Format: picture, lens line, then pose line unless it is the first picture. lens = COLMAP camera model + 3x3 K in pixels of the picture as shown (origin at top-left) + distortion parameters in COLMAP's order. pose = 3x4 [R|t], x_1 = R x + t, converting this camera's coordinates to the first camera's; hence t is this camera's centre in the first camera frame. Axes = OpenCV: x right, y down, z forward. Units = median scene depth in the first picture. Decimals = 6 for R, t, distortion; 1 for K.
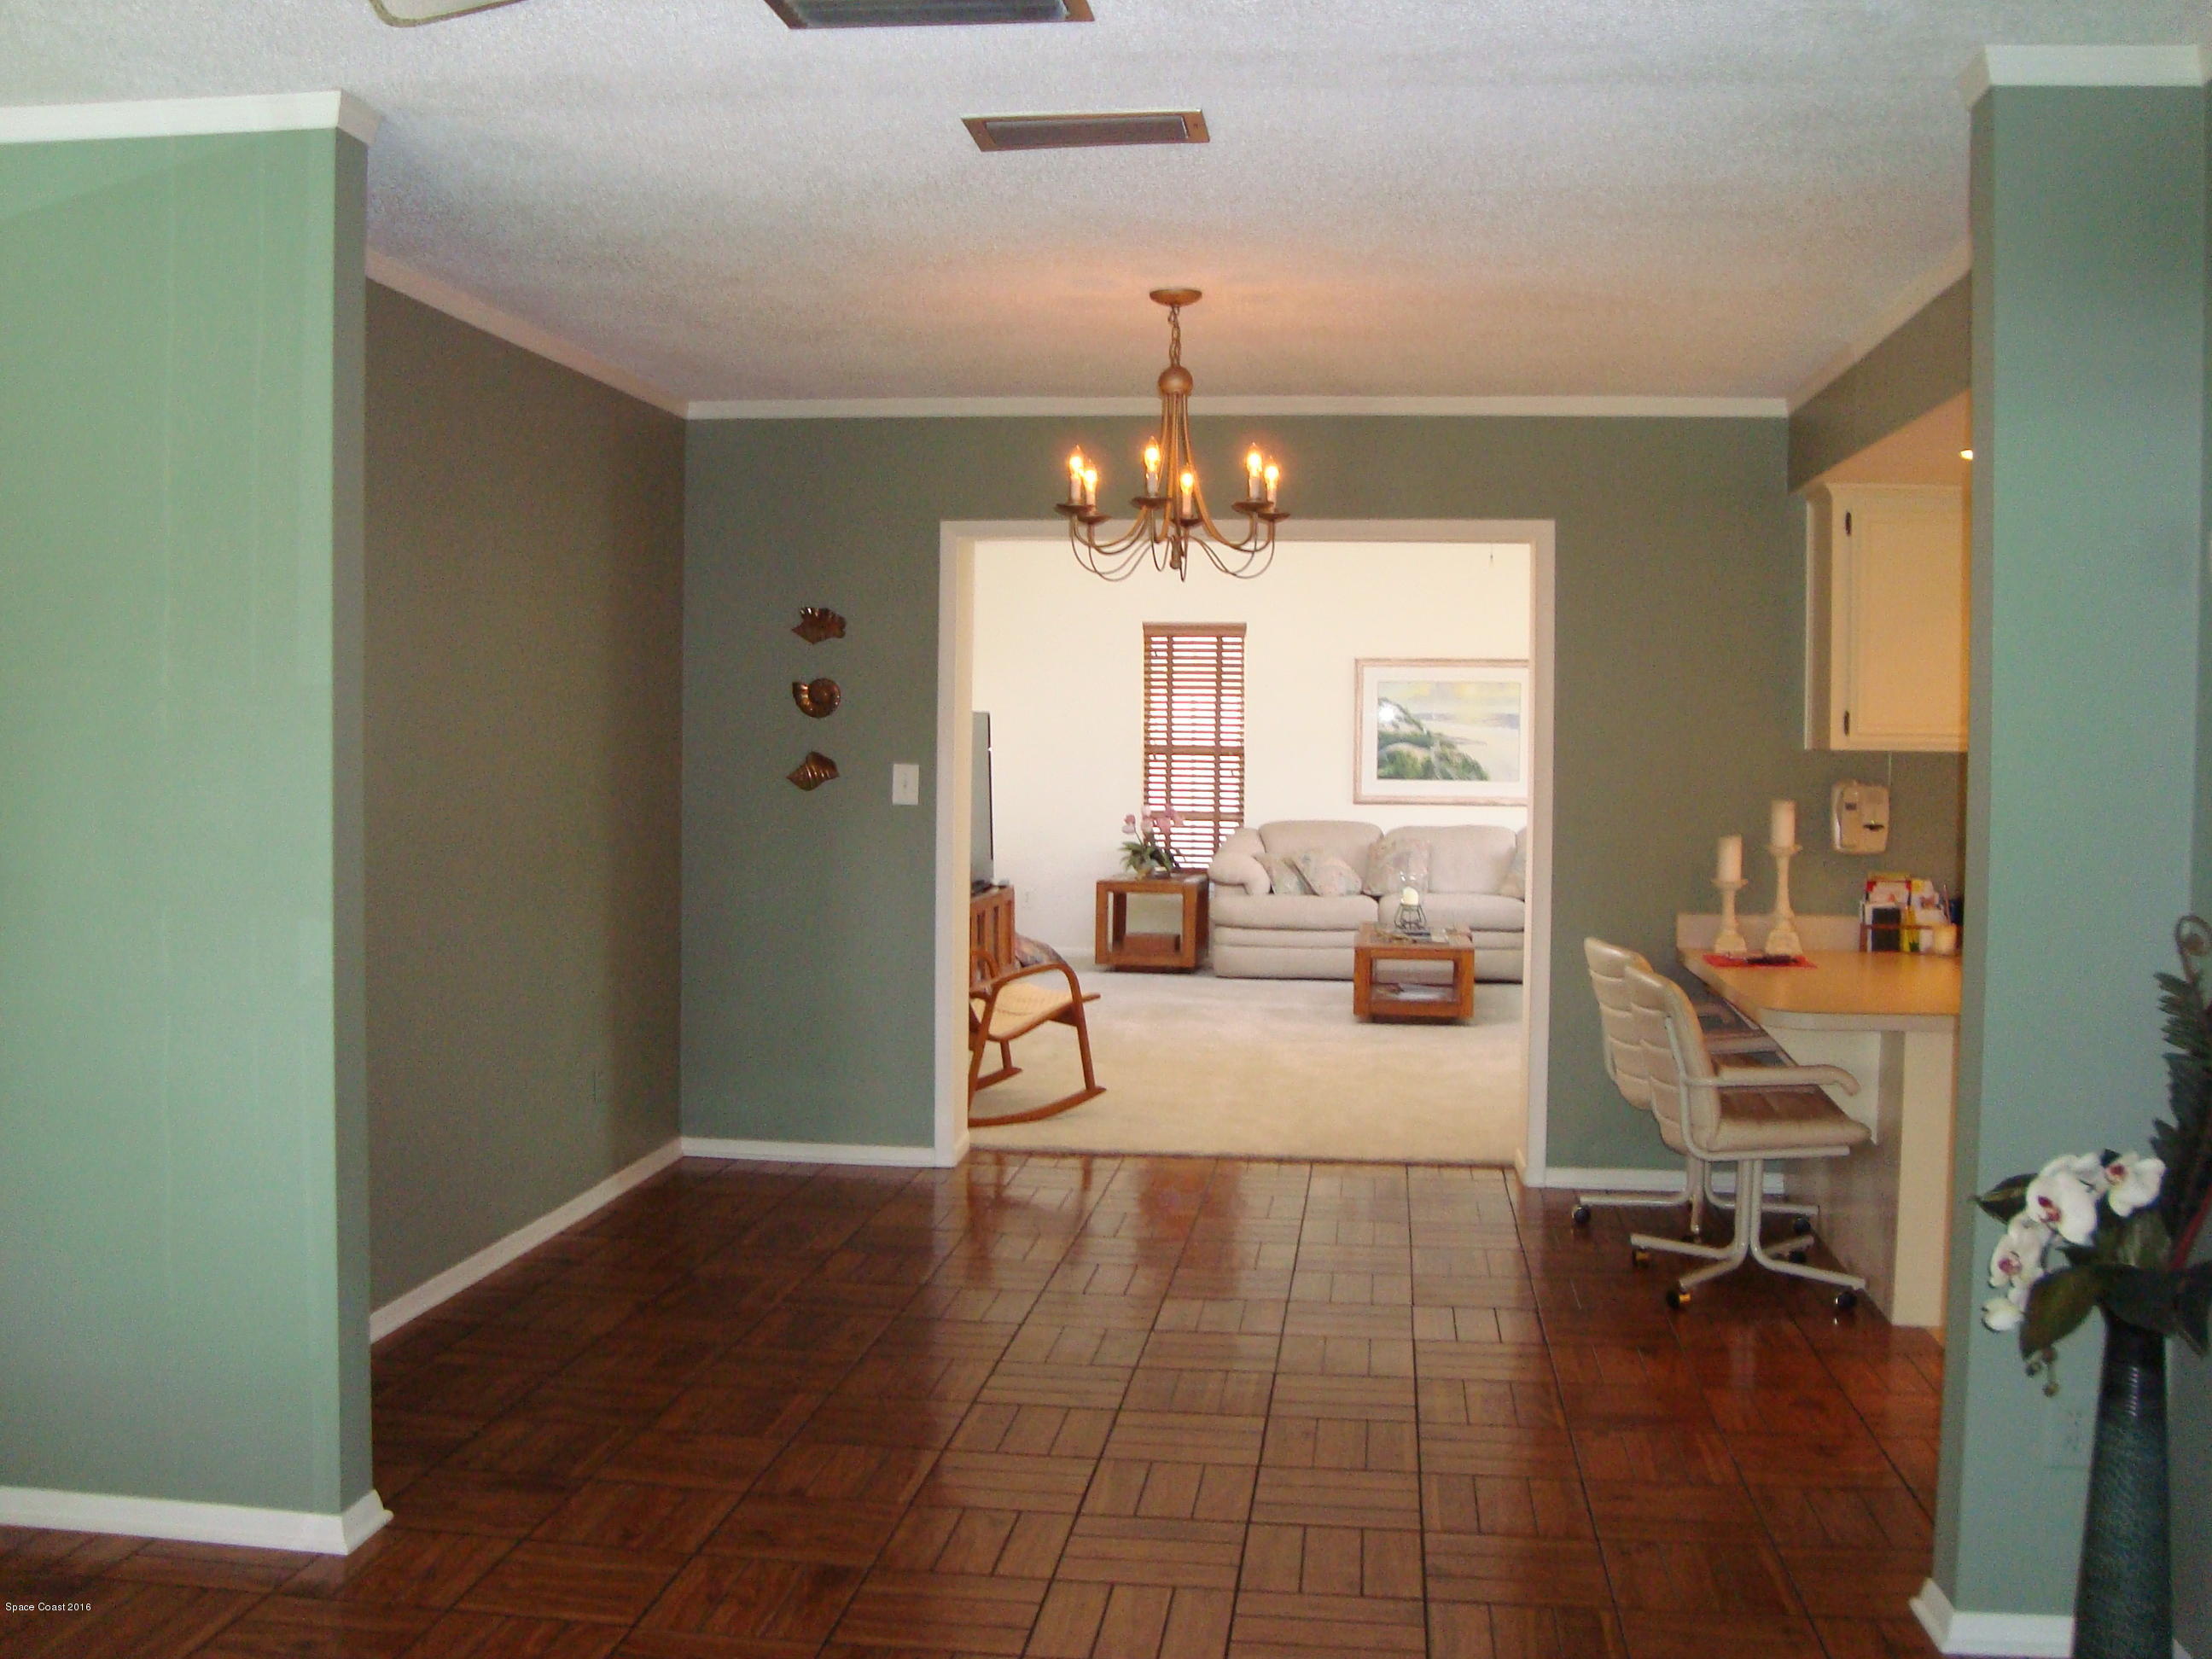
lens RADIAL K [[2161.0, 0, 1114.6], [0, 2161.0, 827.7], [0, 0, 1]] dist [-0.112069, 0.000000]
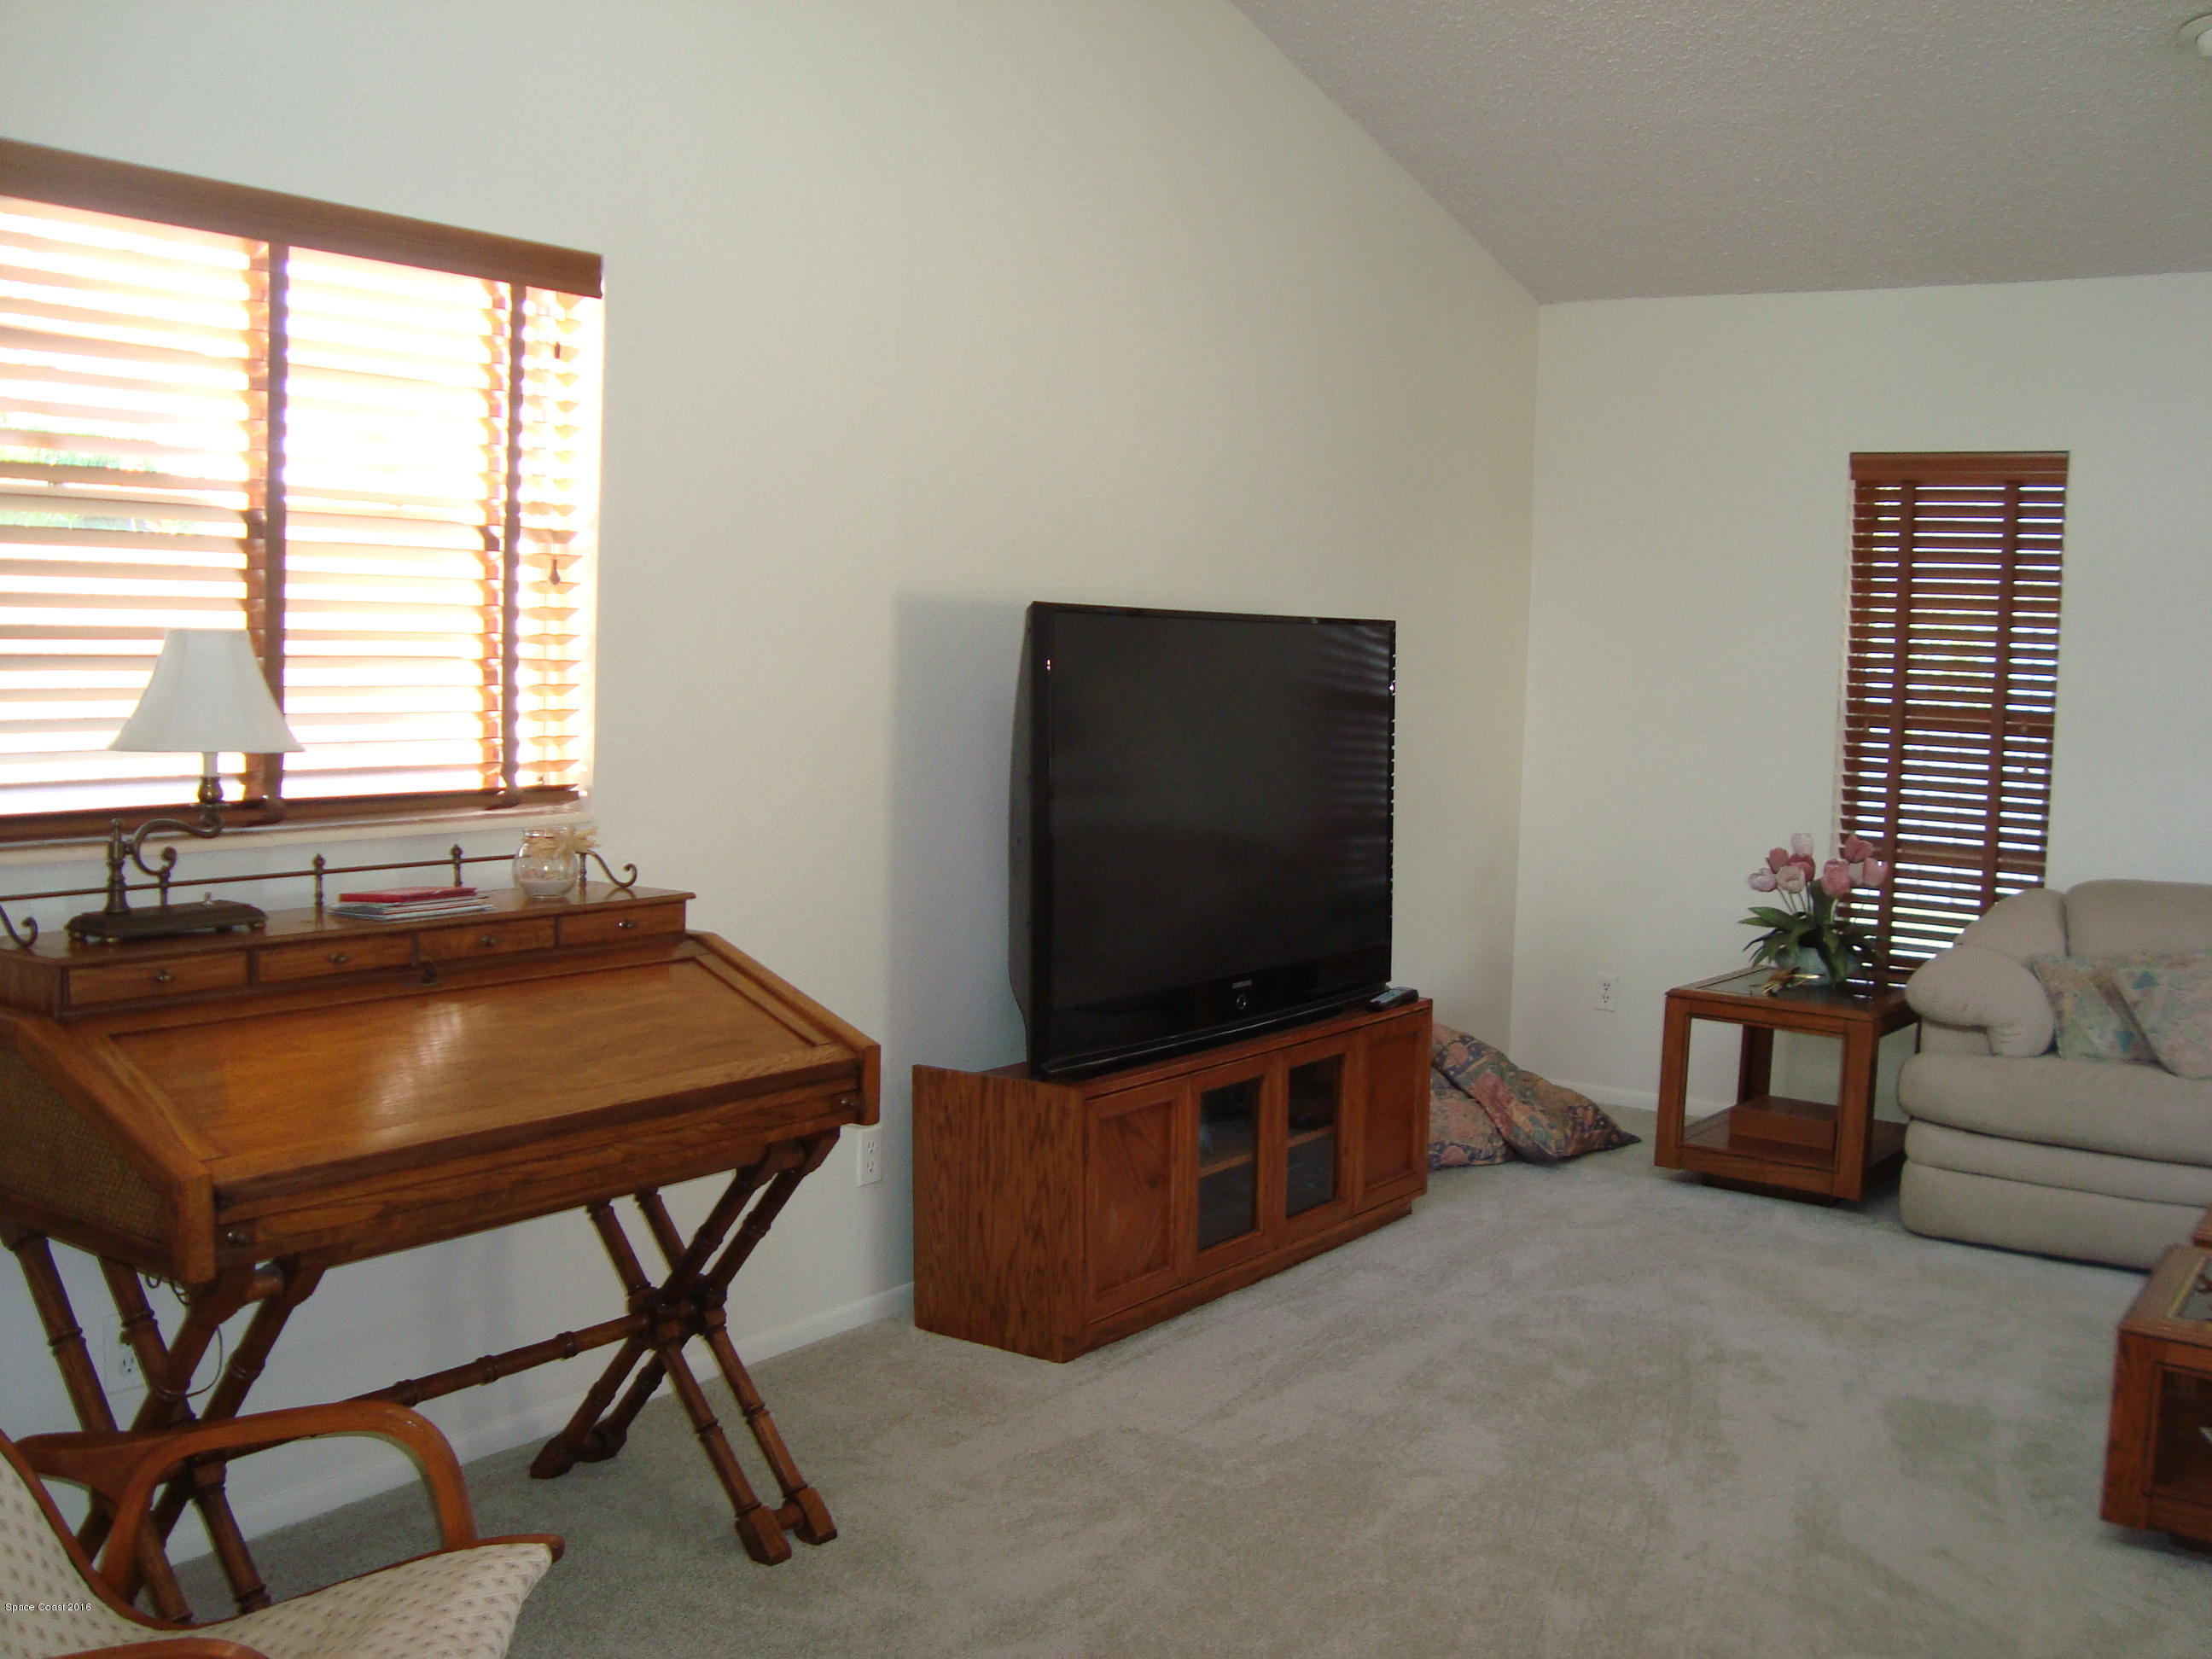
lens RADIAL K [[2161.0, 0, 1117.2], [0, 2161.0, 819.4], [0, 0, 1]] dist [-0.112069, 0.000000]
pose [[0.880673, 0.055284, -0.470488, 0.099124], [-0.040622, 0.998322, 0.041268, -0.025878], [0.471980, -0.017232, 0.881441, 0.502965]]
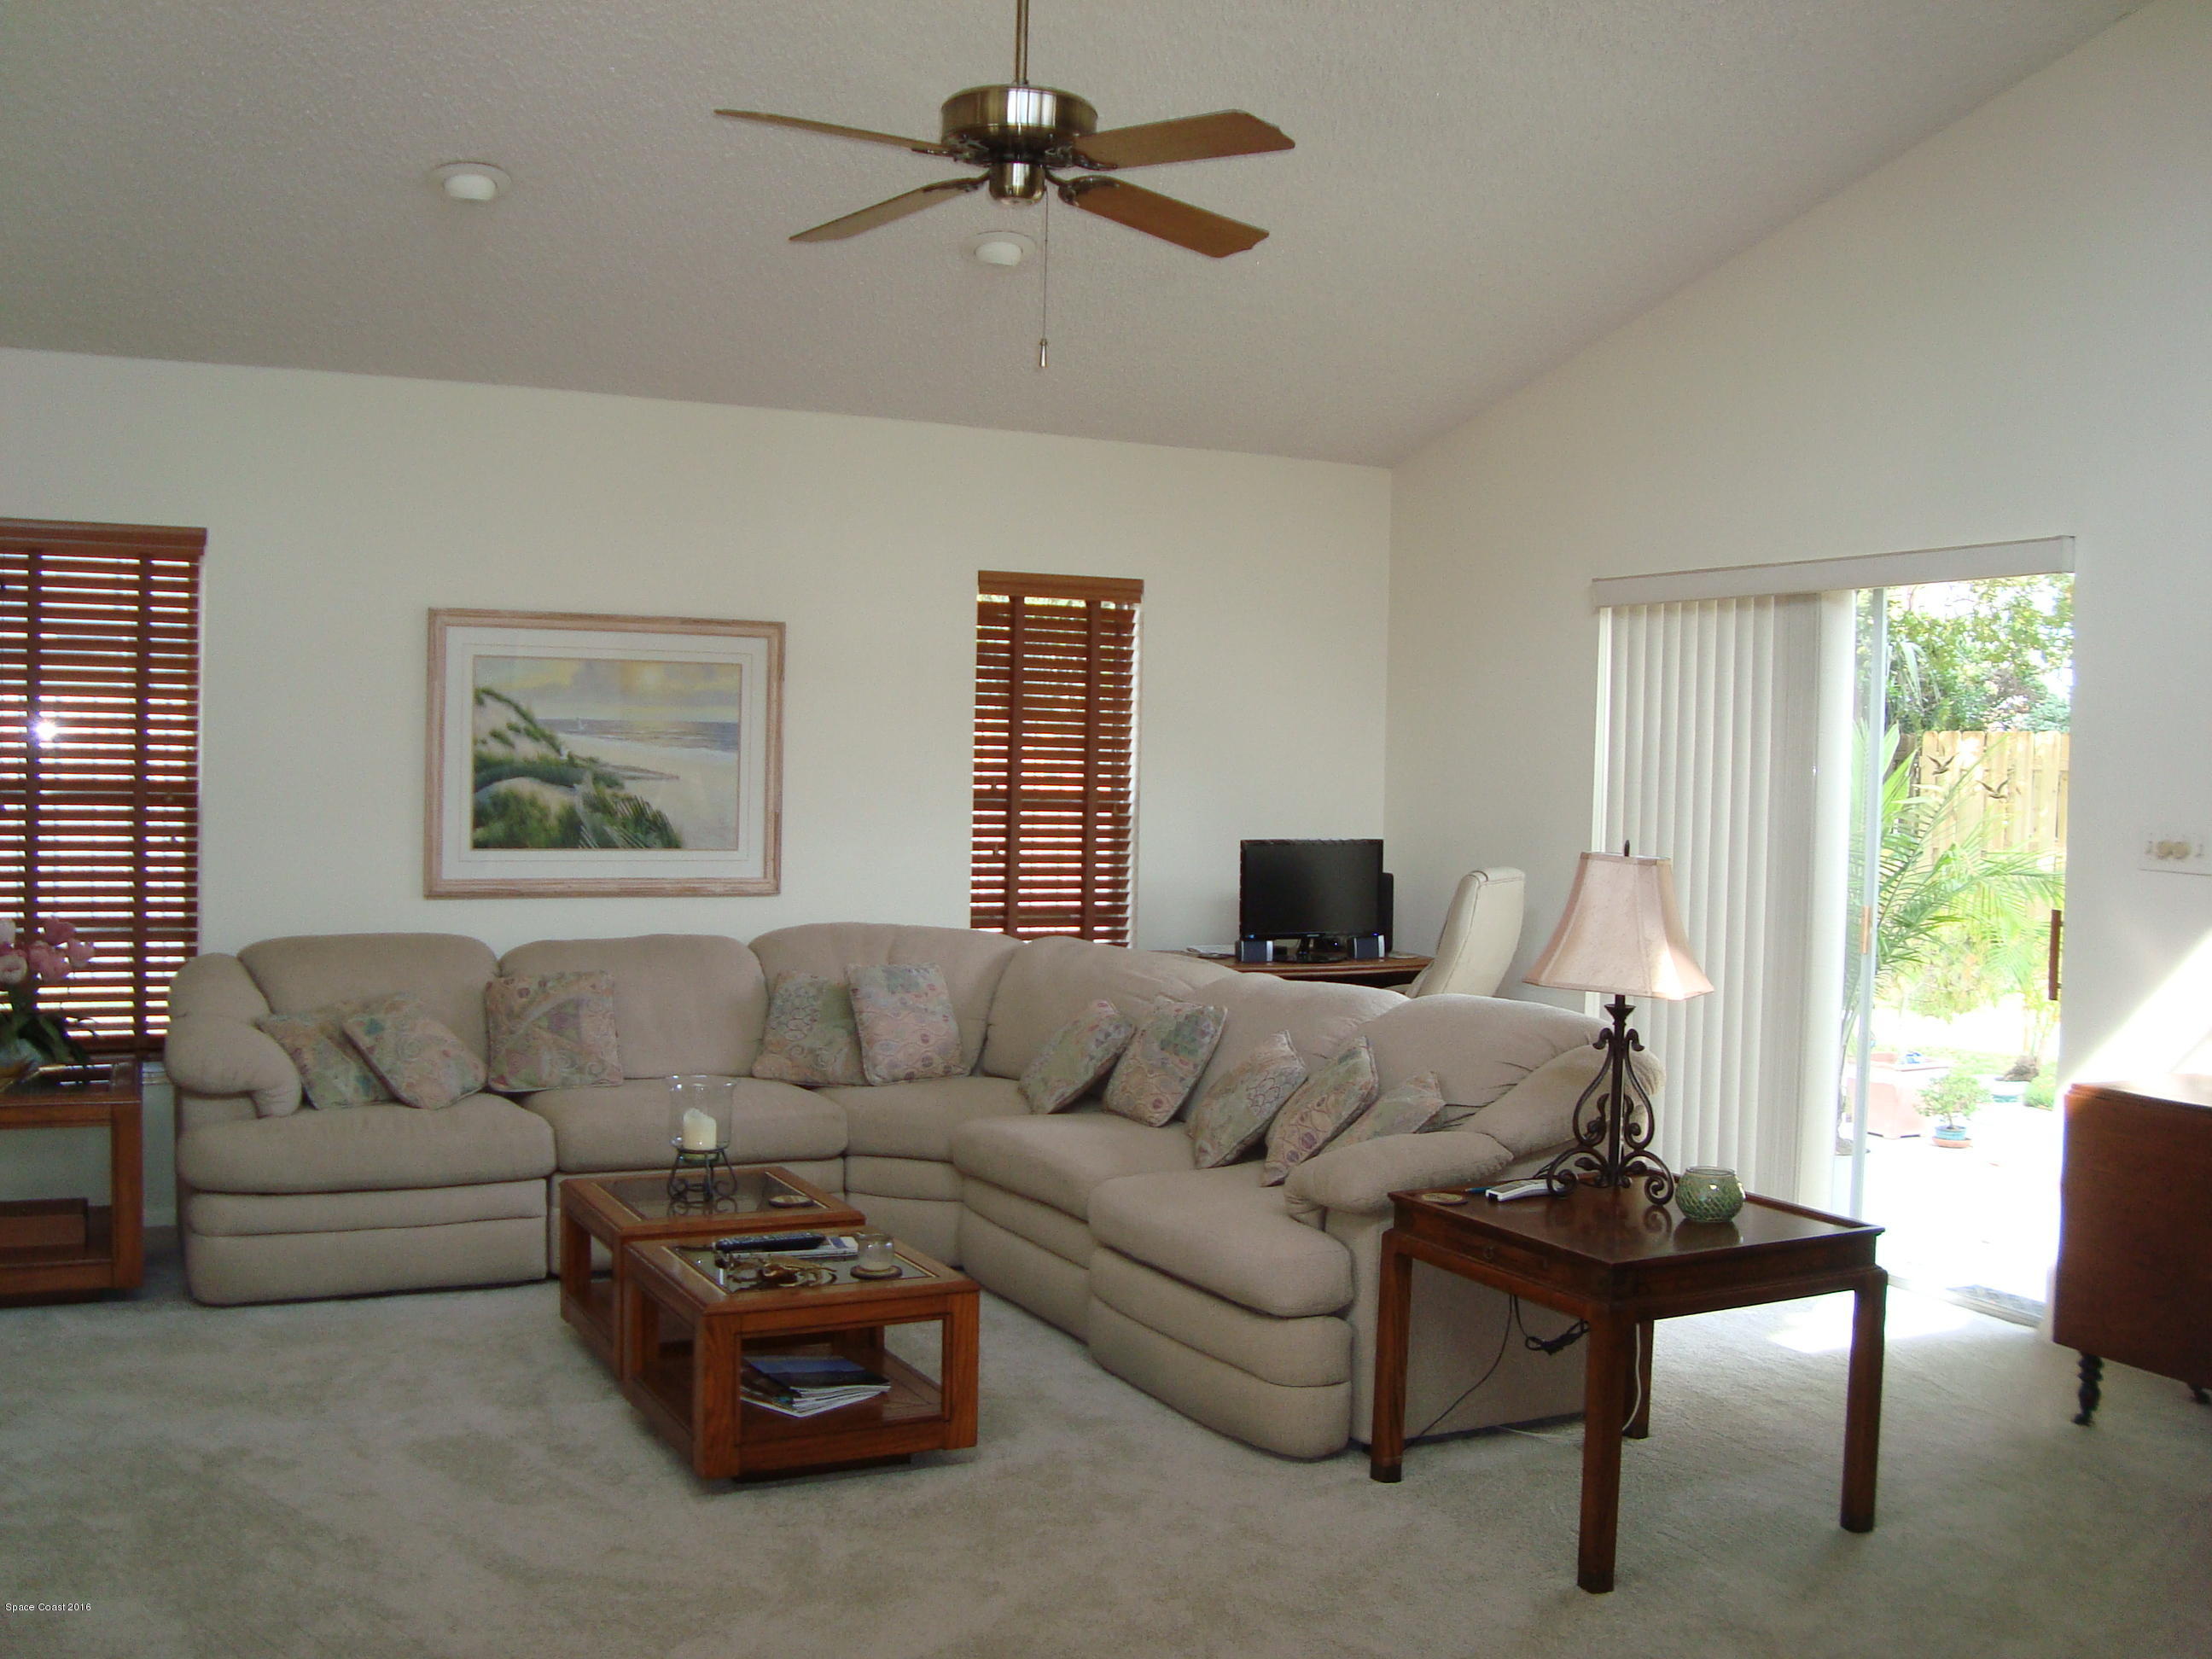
lens RADIAL K [[2161.0, 0, 1105.4], [0, 2161.0, 830.6], [0, 0, 1]] dist [-0.112069, 0.000000]
pose [[0.826599, -0.012239, 0.562658, -0.039404], [0.009438, 0.999924, 0.007886, -0.029310], [-0.562712, -0.001208, 0.826652, 0.499051]]
